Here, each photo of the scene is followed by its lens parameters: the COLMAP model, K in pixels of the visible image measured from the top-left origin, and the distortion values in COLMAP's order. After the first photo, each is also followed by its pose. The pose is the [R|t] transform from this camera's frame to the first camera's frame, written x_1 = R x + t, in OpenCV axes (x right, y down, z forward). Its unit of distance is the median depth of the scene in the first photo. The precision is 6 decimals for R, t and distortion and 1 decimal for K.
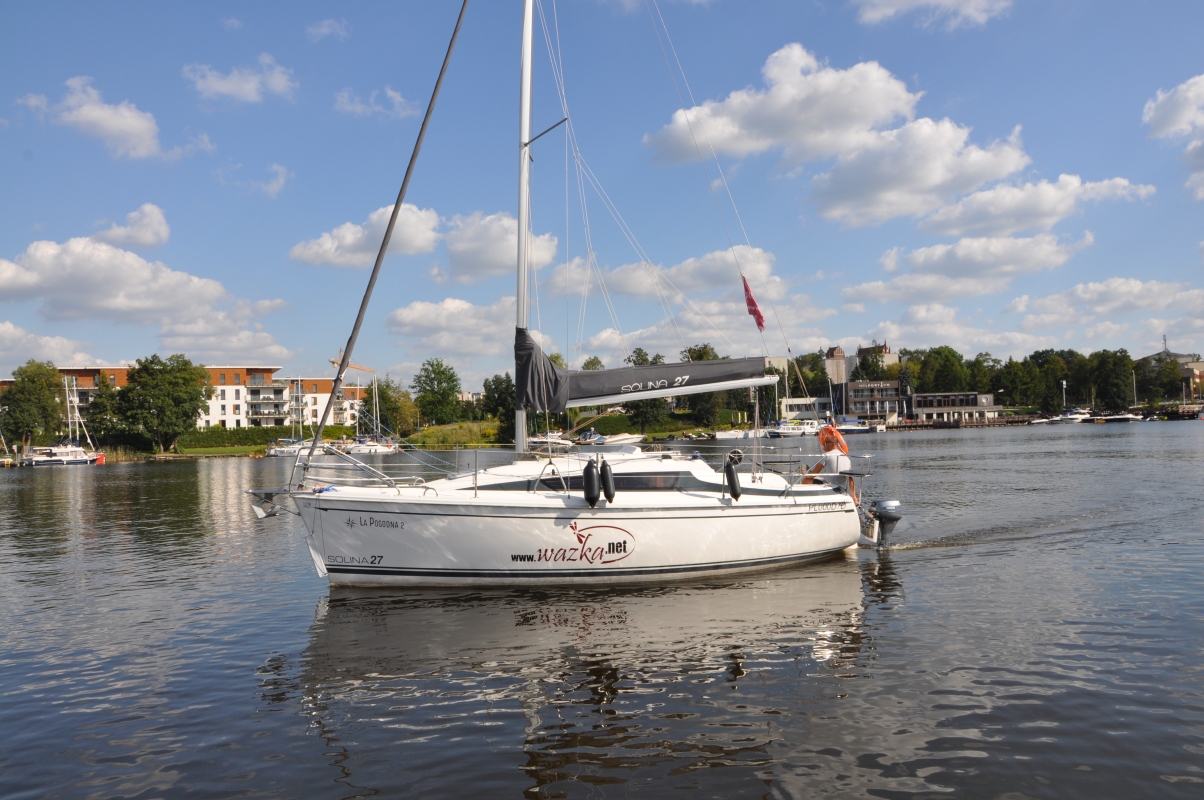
lens RADIAL K [[965.9, 0, 603.4], [0, 965.9, 402.8], [0, 0, 1]] dist [-0.139265, 0.077041]
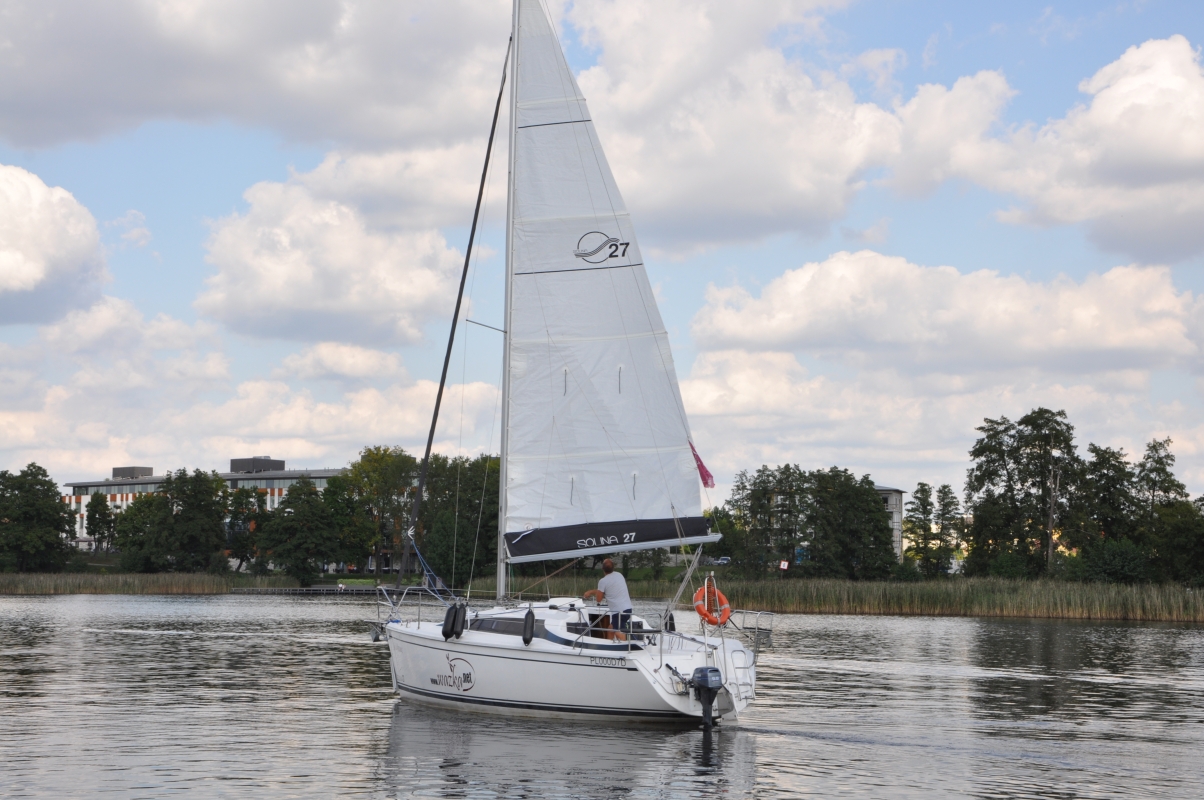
lens RADIAL K [[2189.3, 0, 602.7], [0, 2189.3, 401.1], [0, 0, 1]] dist [0.360107, 0.000000]
pose [[0.429107, -0.041580, -0.902296, 0.142776], [0.009633, 0.999094, -0.041459, -0.004627], [0.903202, 0.009098, 0.429118, -0.003506]]
